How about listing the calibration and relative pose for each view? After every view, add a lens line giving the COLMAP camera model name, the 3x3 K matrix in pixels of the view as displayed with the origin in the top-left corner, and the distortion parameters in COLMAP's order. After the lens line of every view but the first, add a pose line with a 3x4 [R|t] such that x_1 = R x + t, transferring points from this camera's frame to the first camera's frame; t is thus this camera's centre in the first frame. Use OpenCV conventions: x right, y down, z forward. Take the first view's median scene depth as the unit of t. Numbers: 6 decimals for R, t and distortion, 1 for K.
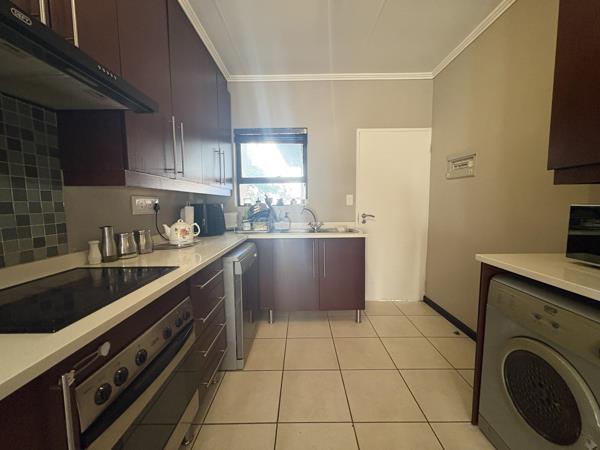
lens RADIAL K [[237.4, 0, 297.7], [0, 237.4, 224.0], [0, 0, 1]] dist [-0.000852, 0.000217]
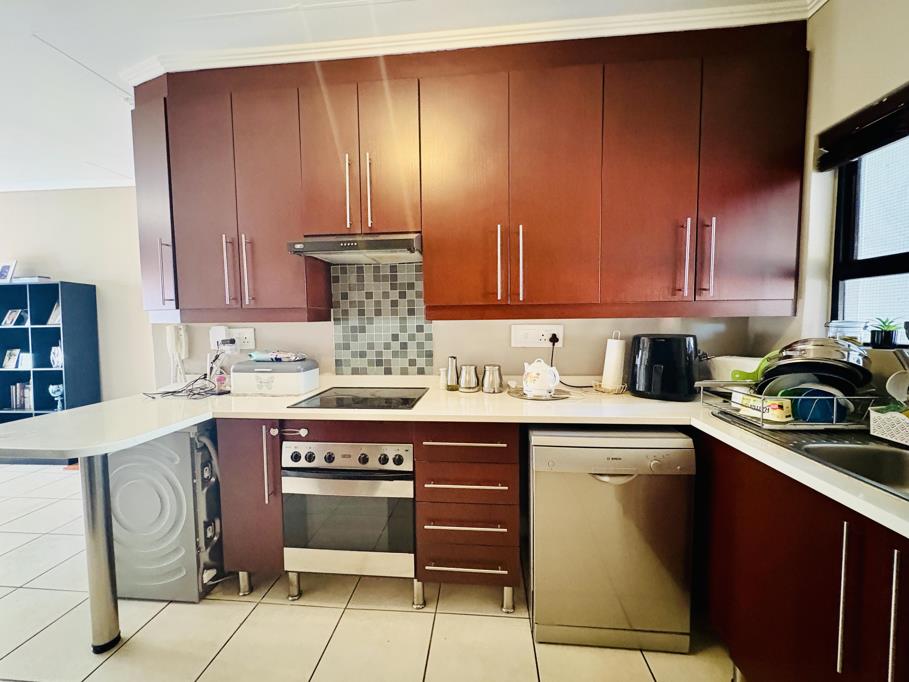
lens RADIAL K [[359.6, 0, 453.2], [0, 359.6, 340.8], [0, 0, 1]] dist [-0.000852, 0.000217]
pose [[-0.099026, 0.073077, -0.992398, 0.937729], [-0.072494, 0.994120, 0.080437, -0.230249], [0.992441, 0.079909, -0.093146, 1.406011]]
